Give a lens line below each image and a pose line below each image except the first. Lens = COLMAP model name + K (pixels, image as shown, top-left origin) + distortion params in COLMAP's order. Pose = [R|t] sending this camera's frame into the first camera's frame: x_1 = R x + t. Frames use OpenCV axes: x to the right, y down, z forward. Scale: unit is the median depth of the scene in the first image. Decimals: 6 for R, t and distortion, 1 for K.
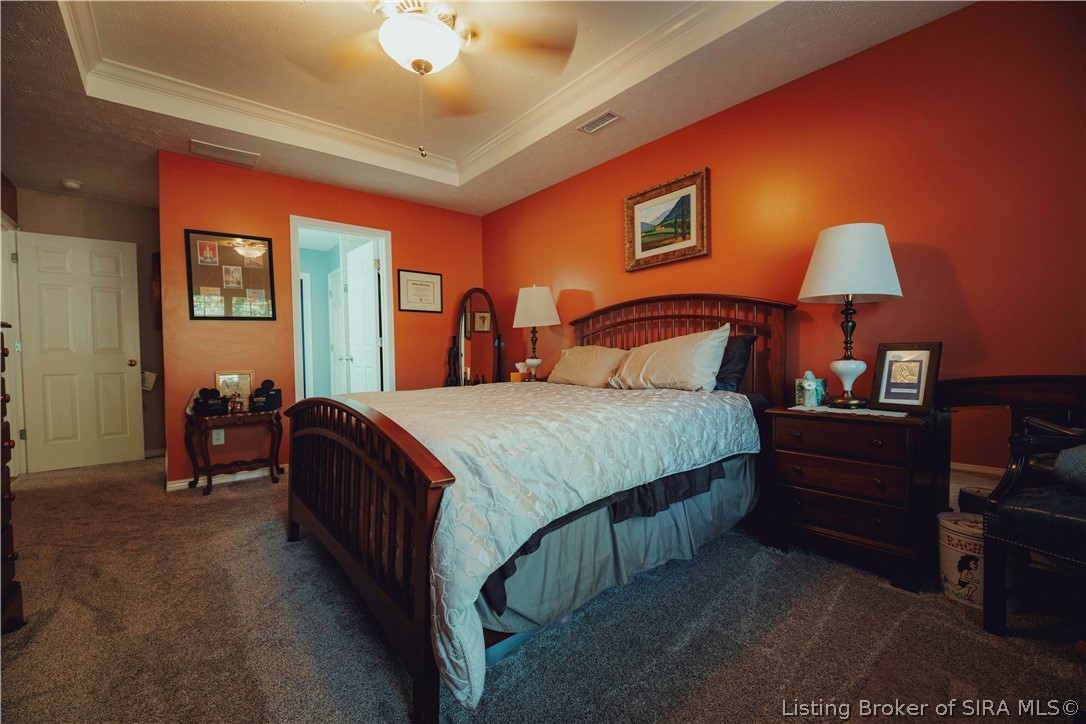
lens RADIAL K [[452.9, 0, 540.3], [0, 452.9, 365.2], [0, 0, 1]] dist [-0.002130, -0.002694]
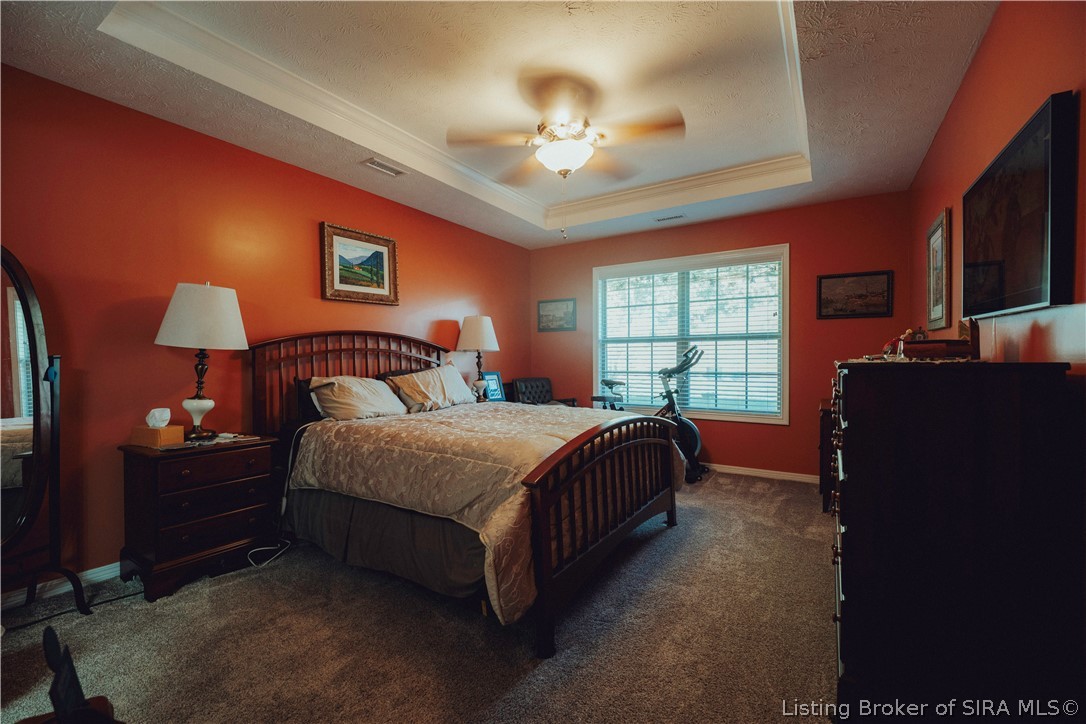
lens RADIAL K [[452.9, 0, 540.3], [0, 452.9, 365.2], [0, 0, 1]] dist [-0.002130, -0.002694]
pose [[-0.297856, 0.002138, 0.954608, -0.936784], [0.037426, 0.999255, 0.009439, -0.061811], [-0.953877, 0.038538, -0.297714, 0.927060]]
